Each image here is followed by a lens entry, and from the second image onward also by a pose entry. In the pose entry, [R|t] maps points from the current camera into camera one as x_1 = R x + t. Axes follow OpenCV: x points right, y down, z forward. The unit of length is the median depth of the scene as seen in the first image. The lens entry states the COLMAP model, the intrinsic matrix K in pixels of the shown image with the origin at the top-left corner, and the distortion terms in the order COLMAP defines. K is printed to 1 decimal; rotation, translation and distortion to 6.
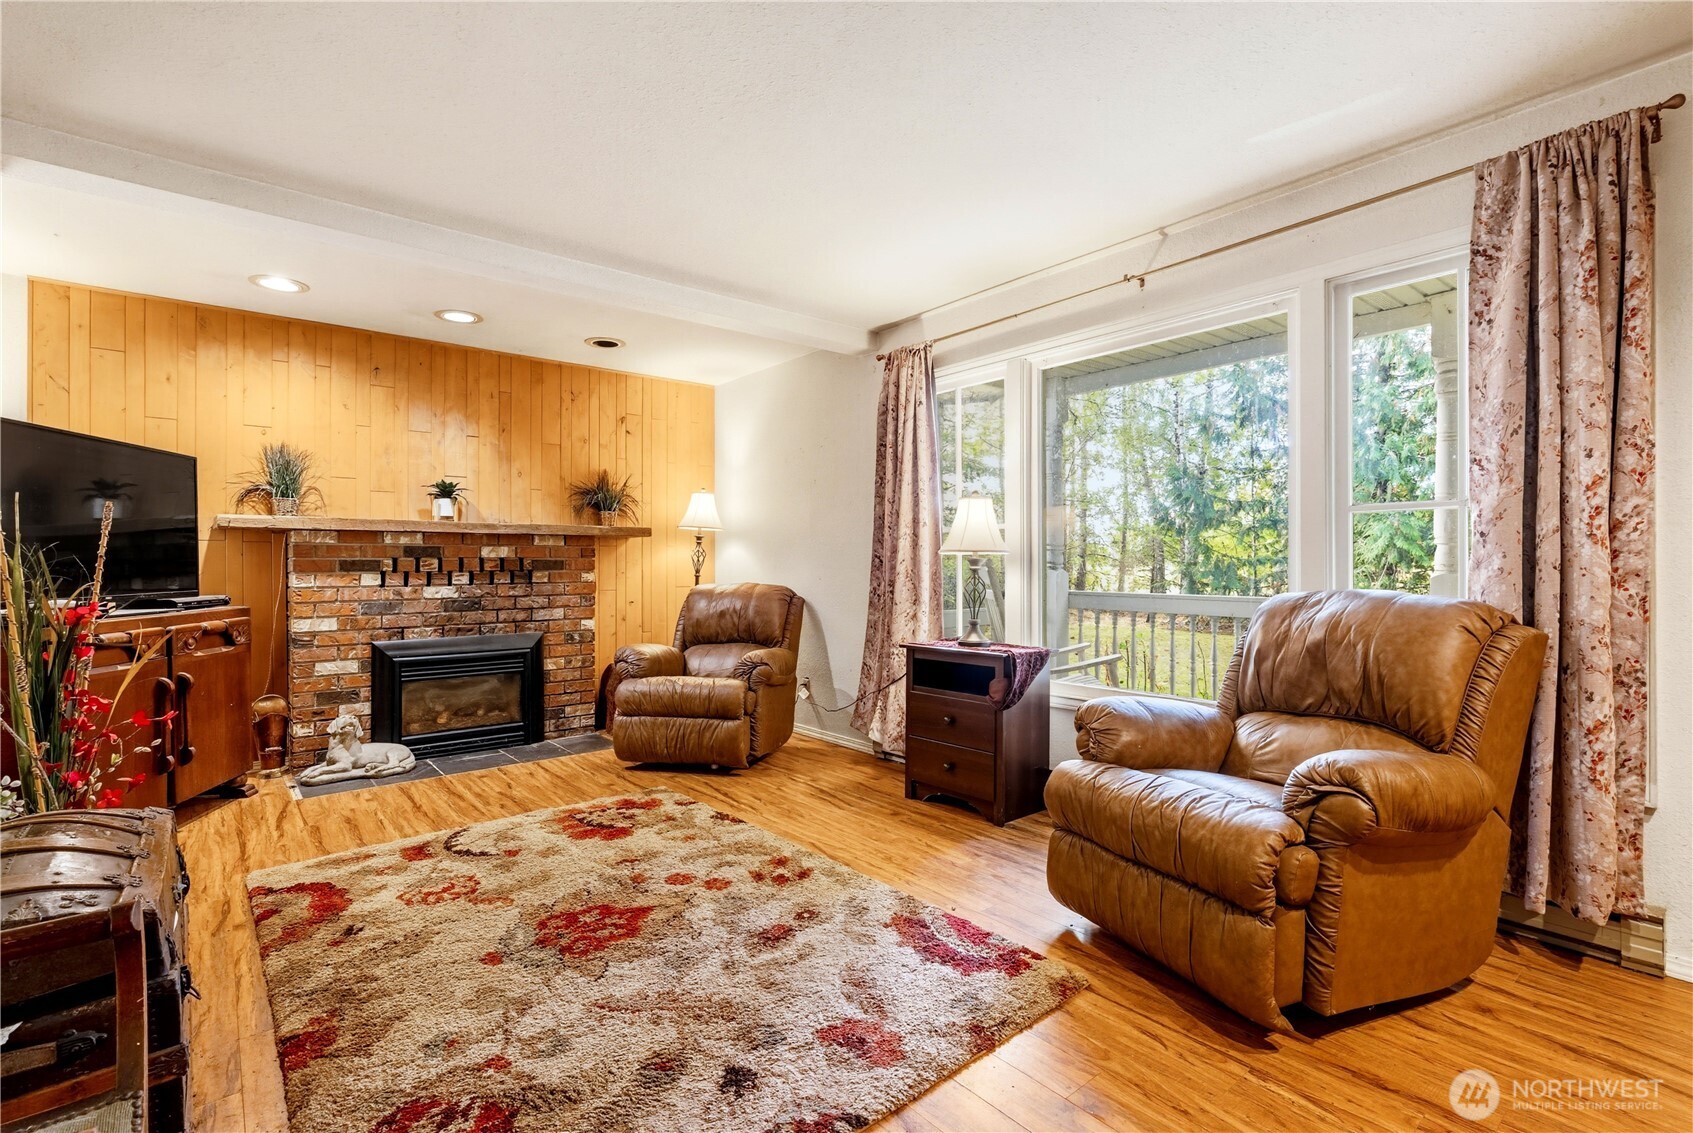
lens RADIAL K [[778.7, 0, 846.5], [0, 778.7, 566.5], [0, 0, 1]] dist [-0.001852, -0.000099]
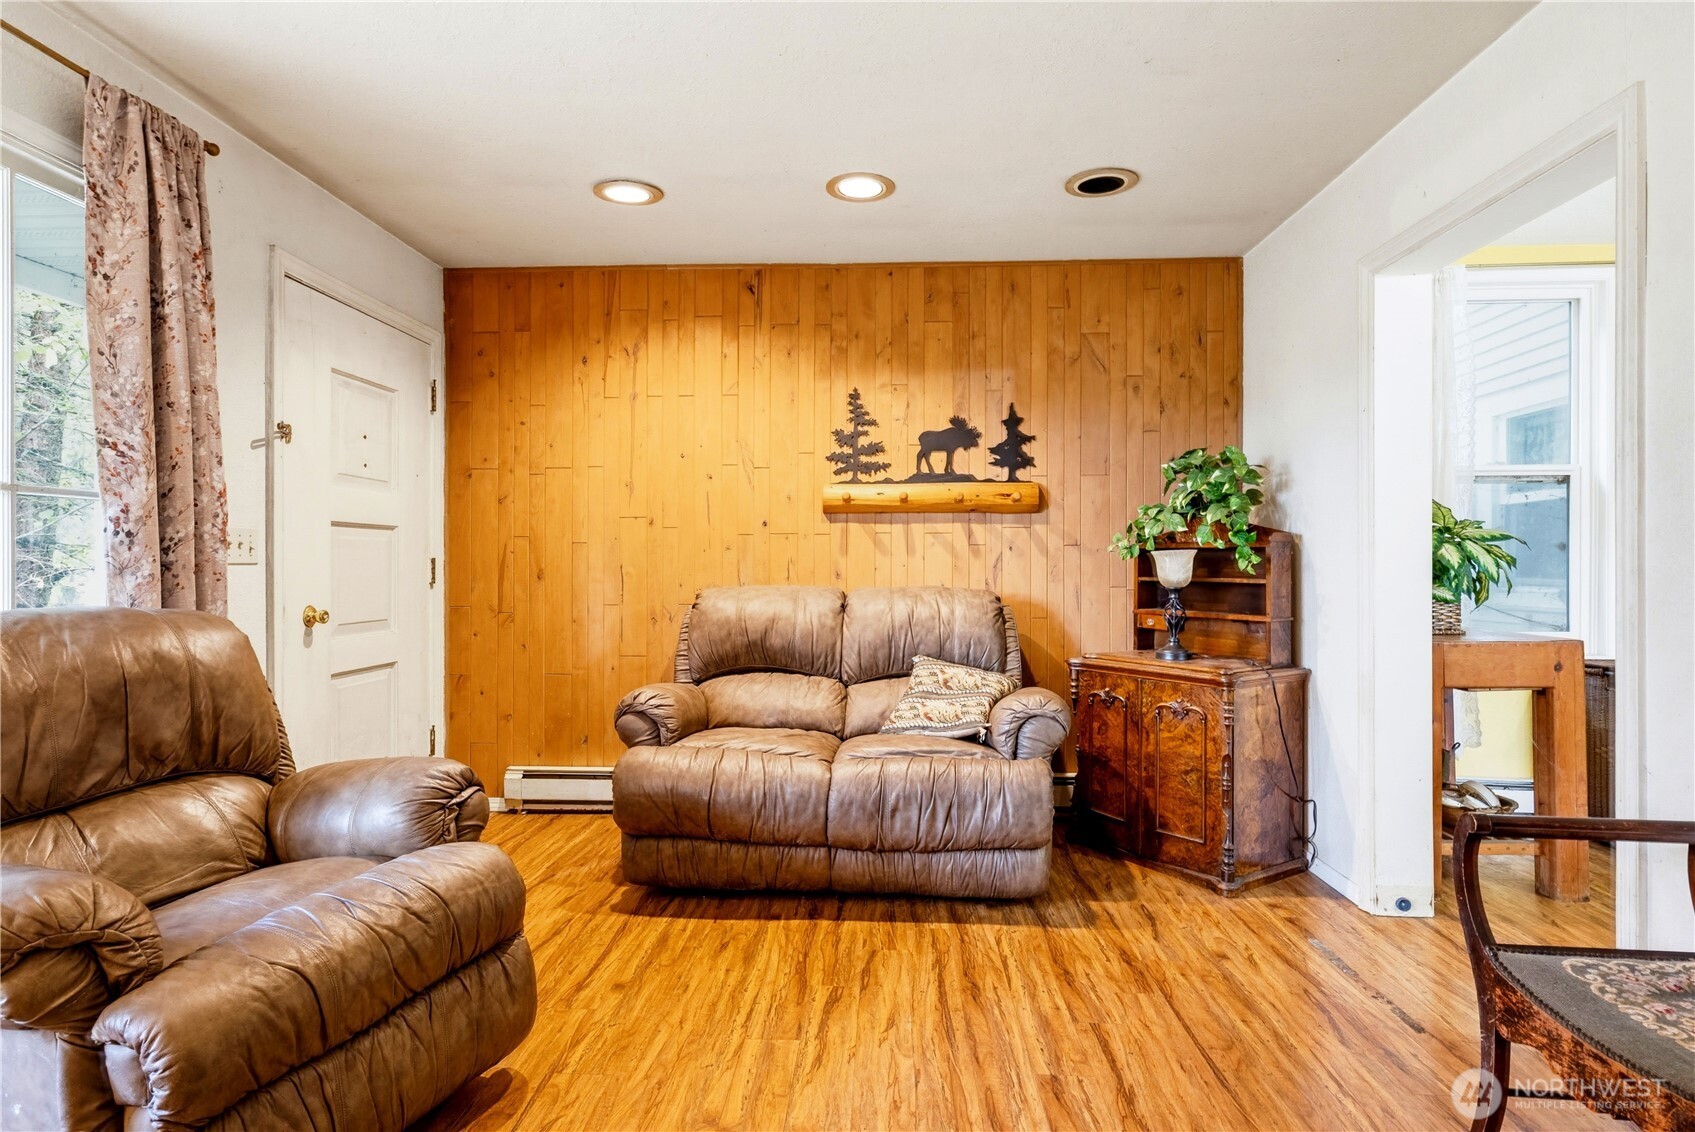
lens RADIAL K [[871.9, 0, 847.5], [0, 871.9, 566.0], [0, 0, 1]] dist [0.001860, 0.000639]
pose [[-0.726249, 0.000614, 0.687432, -0.393391], [0.003656, 0.999989, 0.002970, -0.006909], [-0.687422, 0.004670, -0.726243, 1.154465]]
